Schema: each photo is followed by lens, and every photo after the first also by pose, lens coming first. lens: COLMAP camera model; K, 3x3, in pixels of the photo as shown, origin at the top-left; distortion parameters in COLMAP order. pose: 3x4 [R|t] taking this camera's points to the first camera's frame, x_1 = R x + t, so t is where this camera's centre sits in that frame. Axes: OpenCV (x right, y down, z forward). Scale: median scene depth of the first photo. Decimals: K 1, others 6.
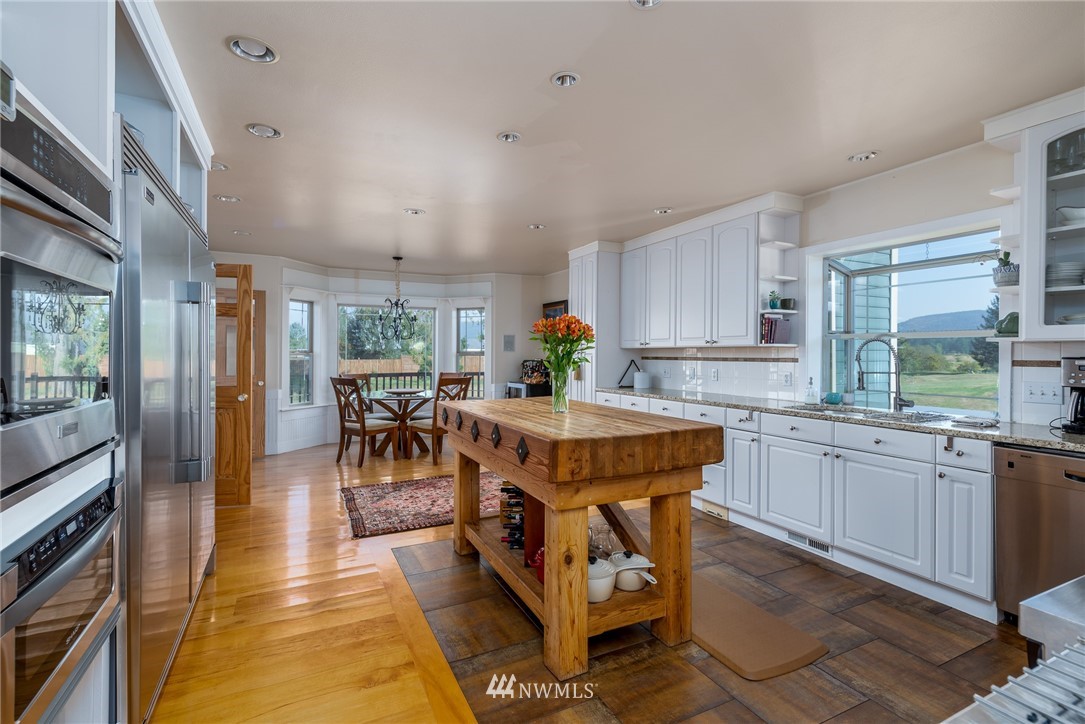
lens RADIAL K [[494.3, 0, 538.4], [0, 494.3, 354.6], [0, 0, 1]] dist [-0.000141, -0.000390]
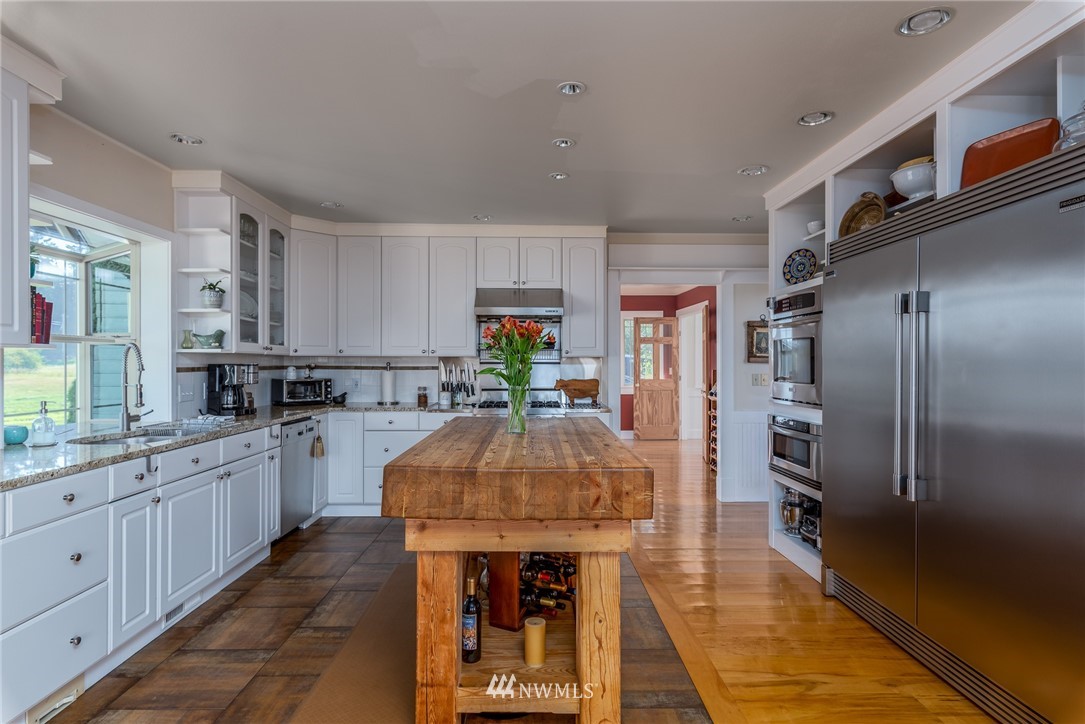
lens RADIAL K [[584.6, 0, 544.5], [0, 584.6, 364.4], [0, 0, 1]] dist [0.003170, -0.000018]
pose [[-0.903803, -0.004574, 0.427924, -0.376023], [0.000276, 0.999936, 0.011271, -0.008507], [-0.427949, 0.010305, -0.903744, 1.676000]]
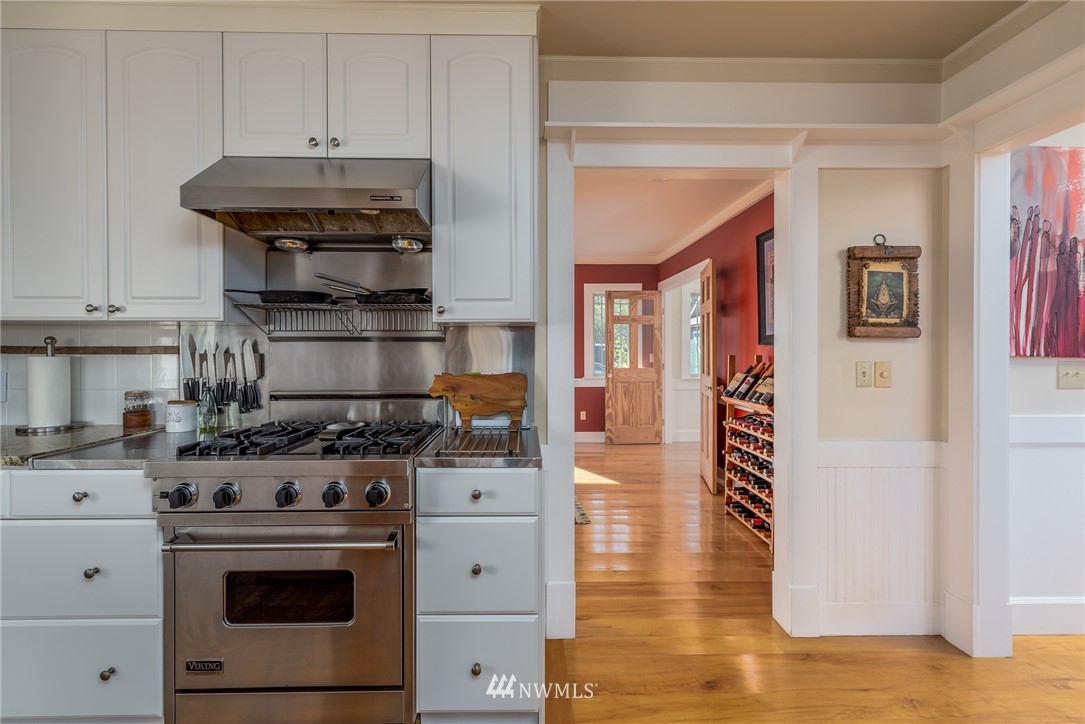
lens RADIAL K [[472.9, 0, 535.9], [0, 472.9, 355.2], [0, 0, 1]] dist [0.001151, 0.000175]
pose [[-0.905529, -0.003879, 0.424266, -0.193488], [0.002065, 0.999906, 0.013549, 0.008647], [-0.424279, 0.013145, -0.905436, 1.059950]]
